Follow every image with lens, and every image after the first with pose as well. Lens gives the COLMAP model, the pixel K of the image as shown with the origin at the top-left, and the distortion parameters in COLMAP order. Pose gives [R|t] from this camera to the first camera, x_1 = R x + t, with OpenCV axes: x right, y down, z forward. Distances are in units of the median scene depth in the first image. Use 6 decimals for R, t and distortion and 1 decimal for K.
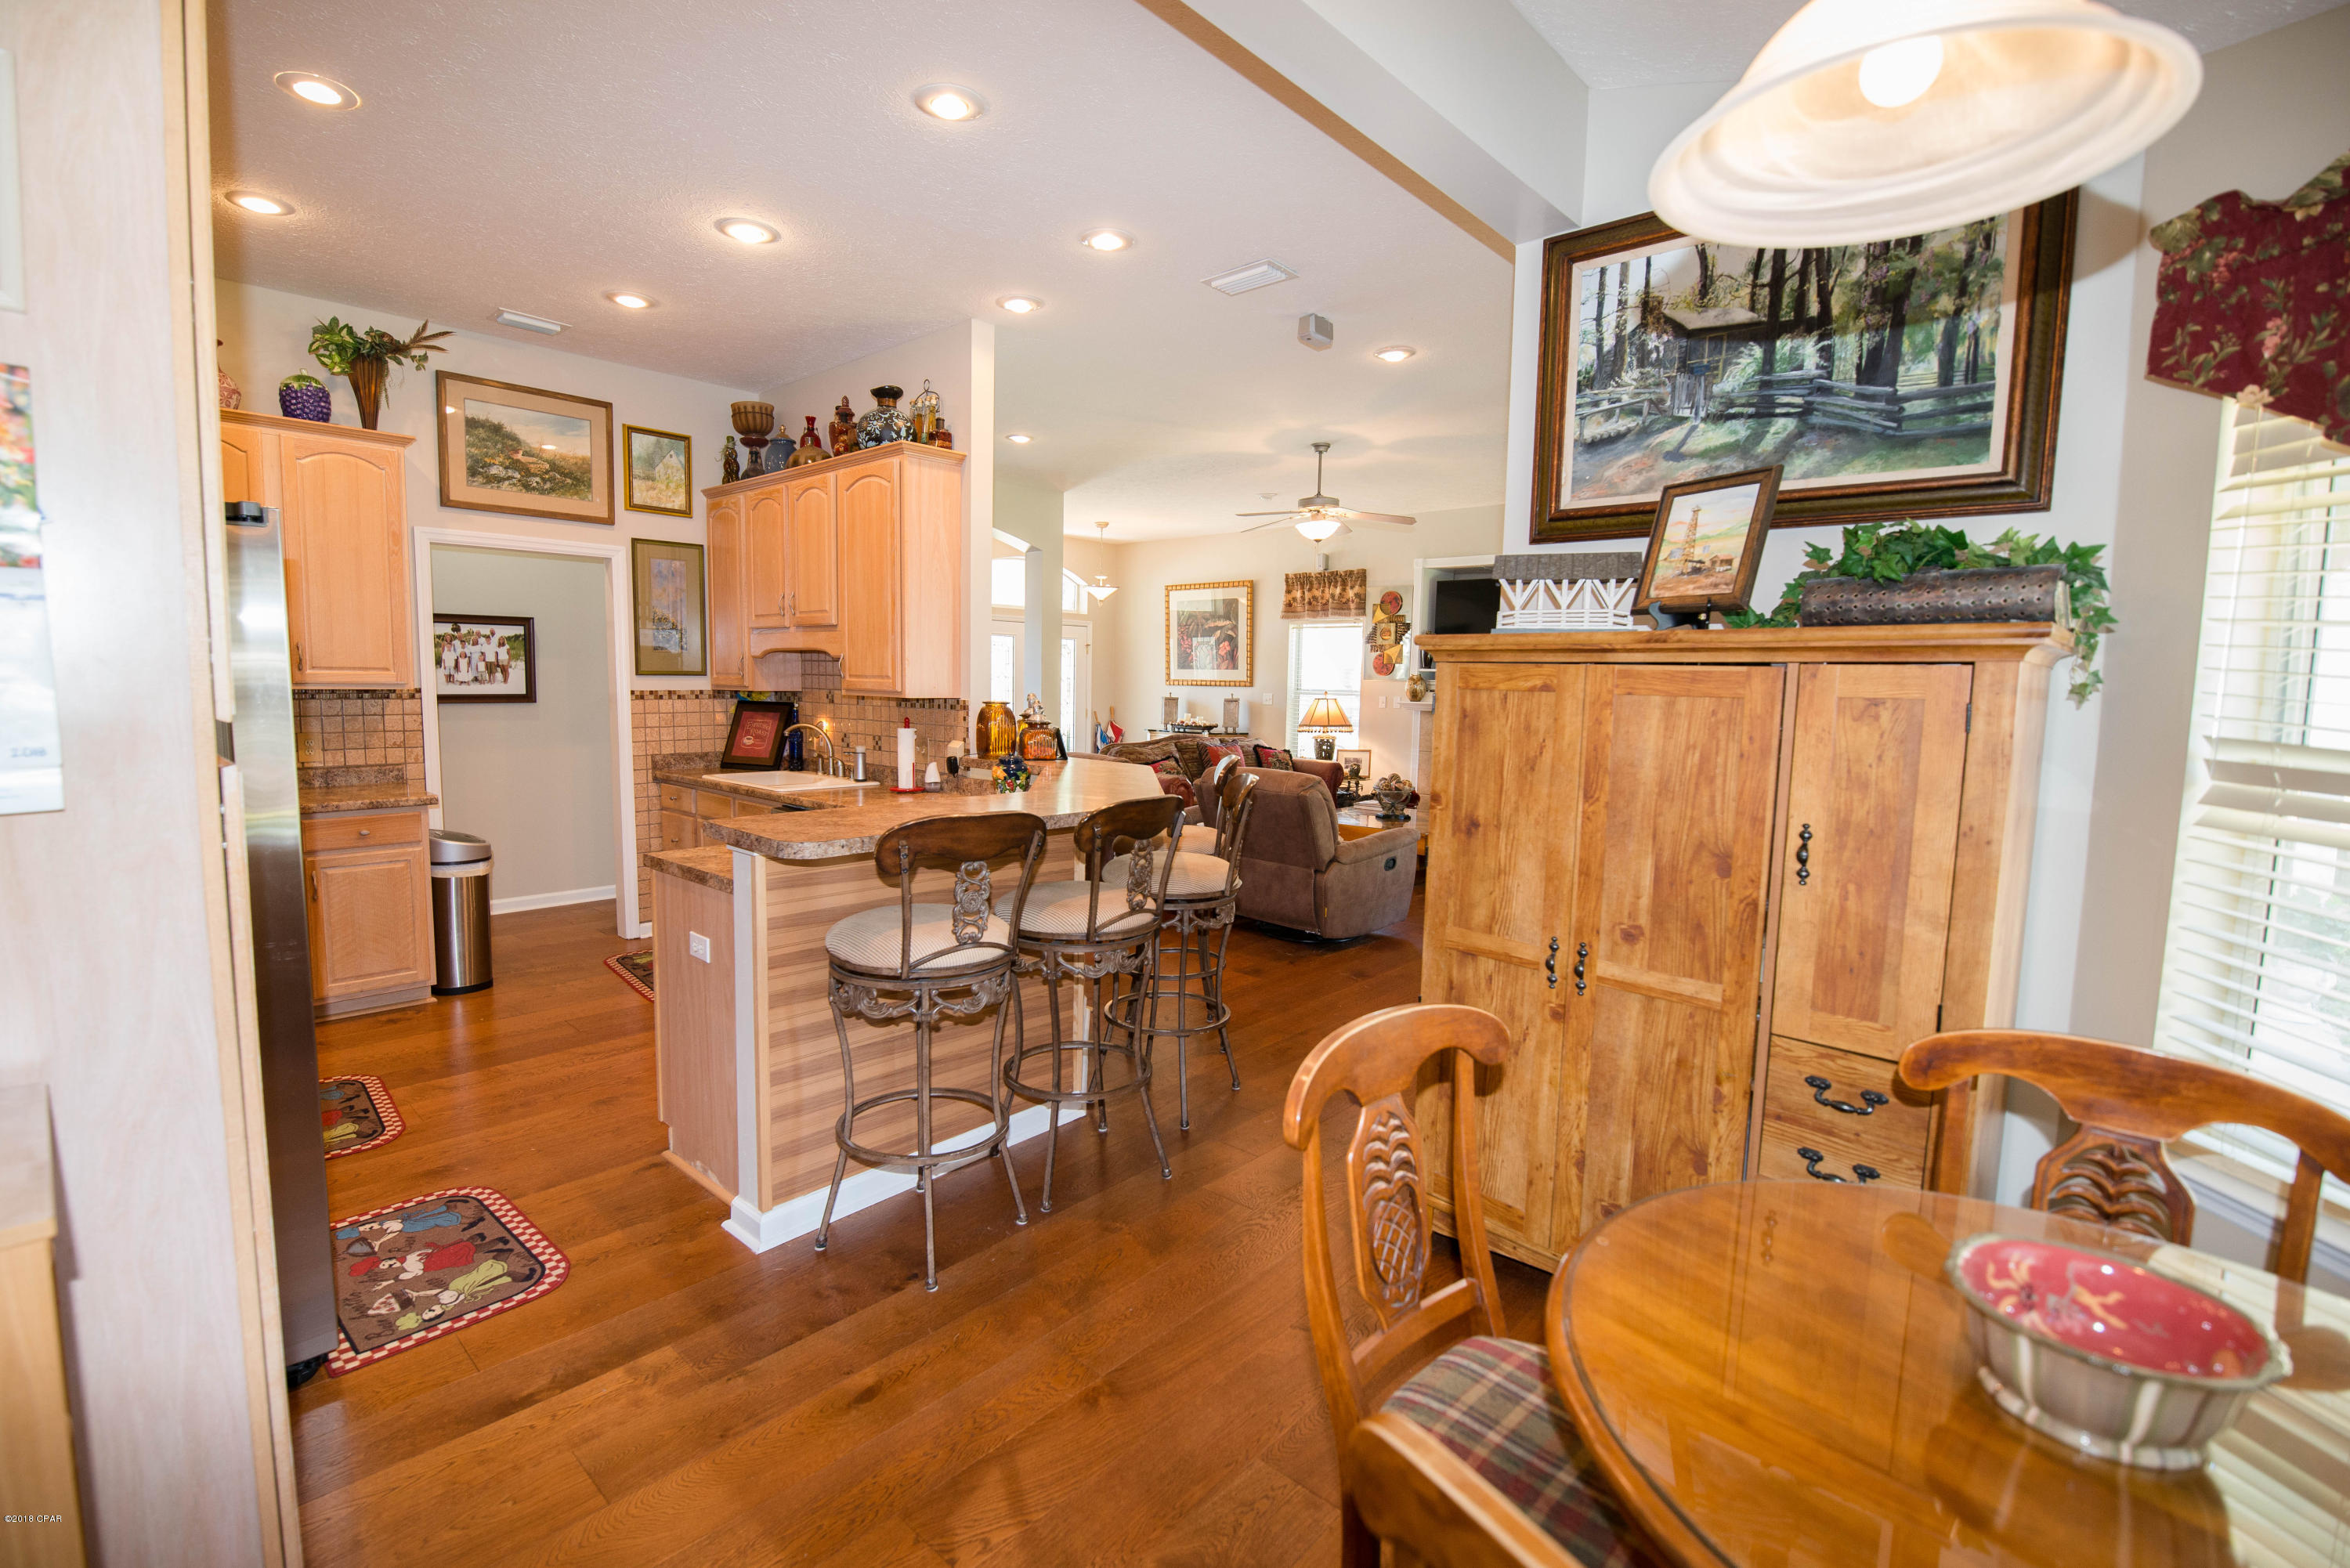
lens RADIAL K [[1054.6, 0, 1167.7], [0, 1054.6, 784.7], [0, 0, 1]] dist [0.002469, -0.011172]
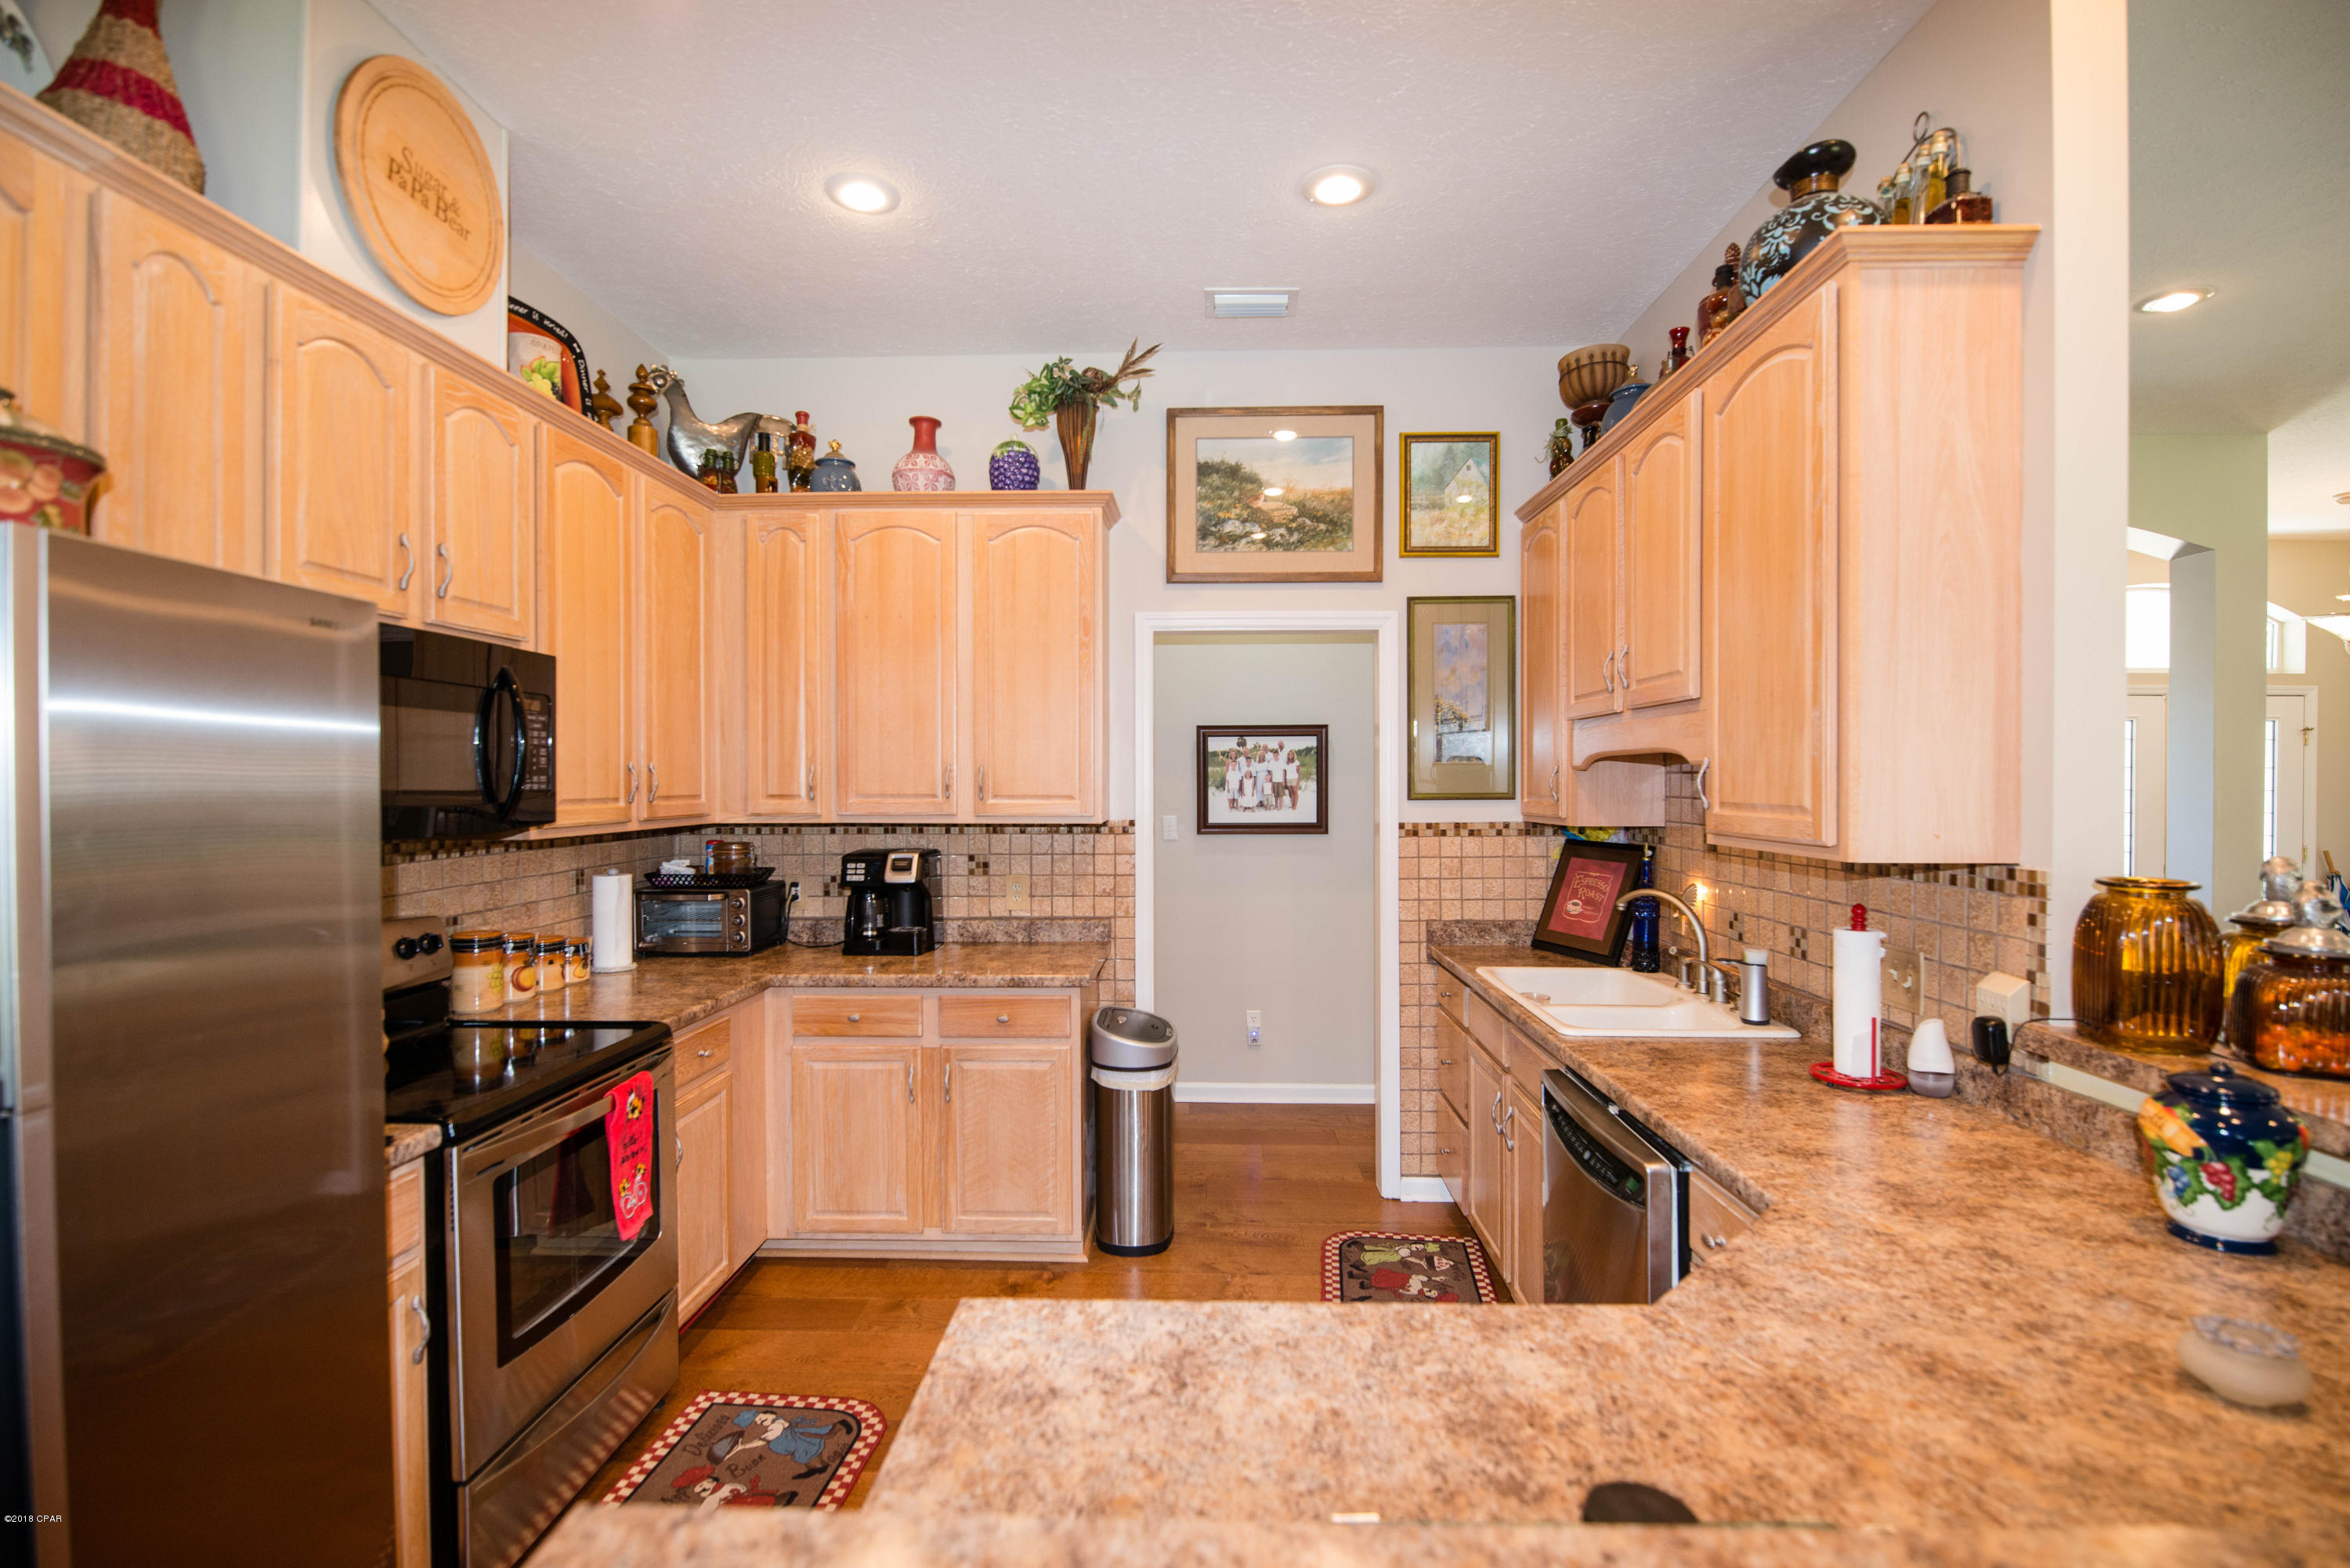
lens RADIAL K [[1054.6, 0, 1167.7], [0, 1054.6, 784.7], [0, 0, 1]] dist [0.002469, -0.011172]
pose [[0.641004, -0.013526, -0.767418, -0.105050], [-0.066298, 0.995132, -0.072917, -0.064181], [0.764668, 0.097619, 0.636987, 0.536354]]
